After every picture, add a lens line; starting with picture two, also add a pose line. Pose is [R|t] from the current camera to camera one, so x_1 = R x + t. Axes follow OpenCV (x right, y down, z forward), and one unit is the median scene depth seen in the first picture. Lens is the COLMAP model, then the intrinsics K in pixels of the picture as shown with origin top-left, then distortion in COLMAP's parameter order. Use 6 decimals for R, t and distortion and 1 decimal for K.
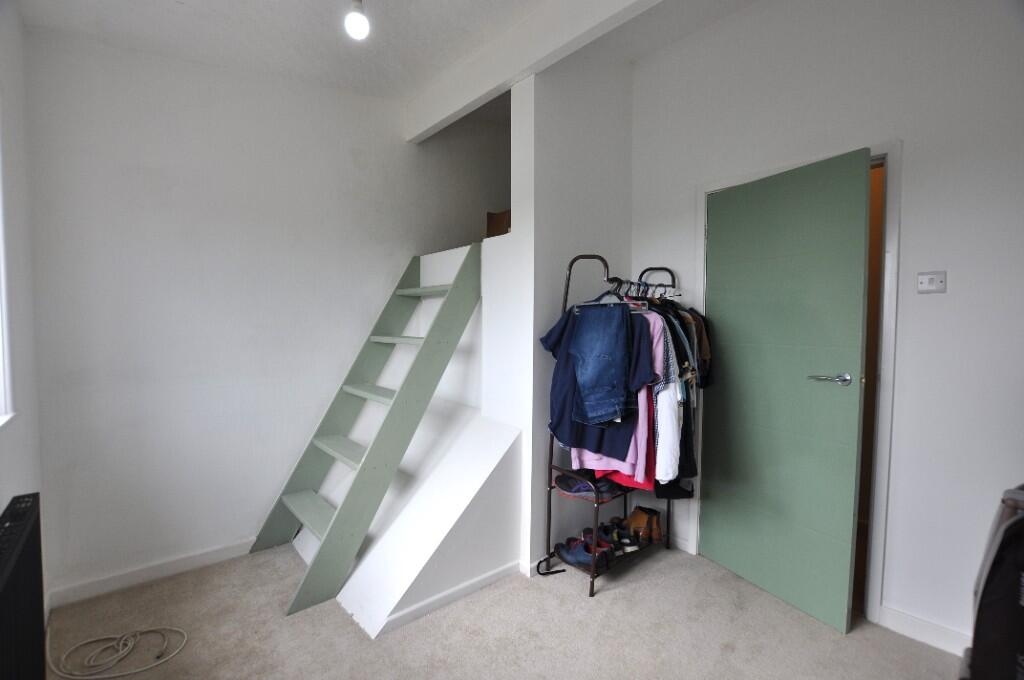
lens RADIAL K [[463.6, 0, 512.5], [0, 463.6, 339.8], [0, 0, 1]] dist [0.002229, 0.000312]
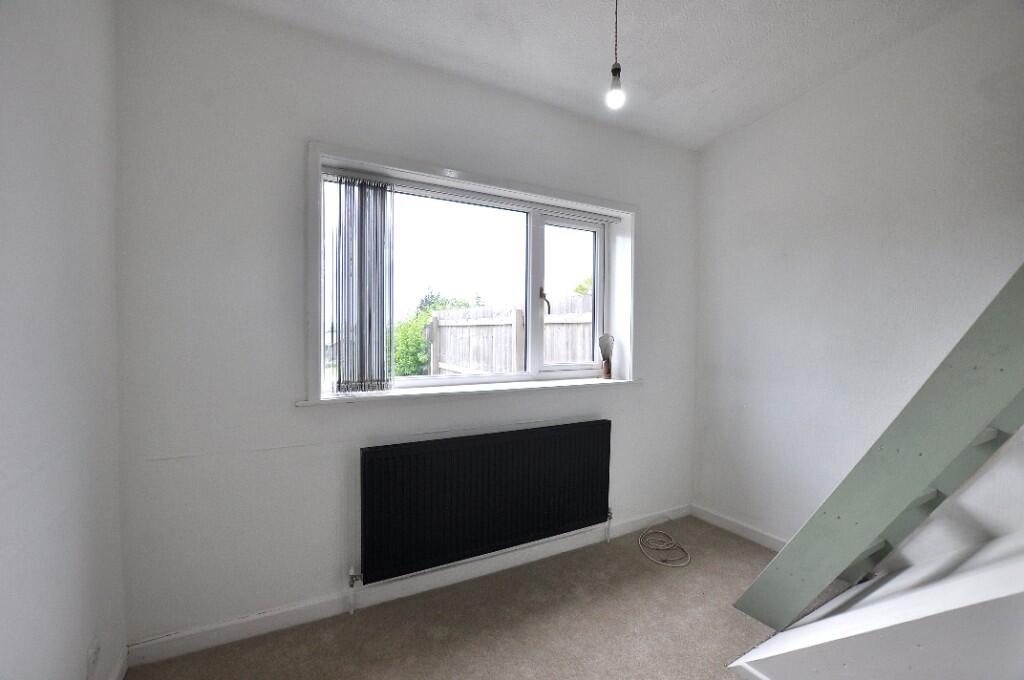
lens RADIAL K [[463.6, 0, 514.3], [0, 463.6, 336.3], [0, 0, 1]] dist [0.002229, 0.000312]
pose [[-0.172450, 0.010136, -0.984966, 0.682369], [-0.056330, 0.998209, 0.020135, -0.024559], [0.983406, 0.058956, -0.171570, 0.674691]]
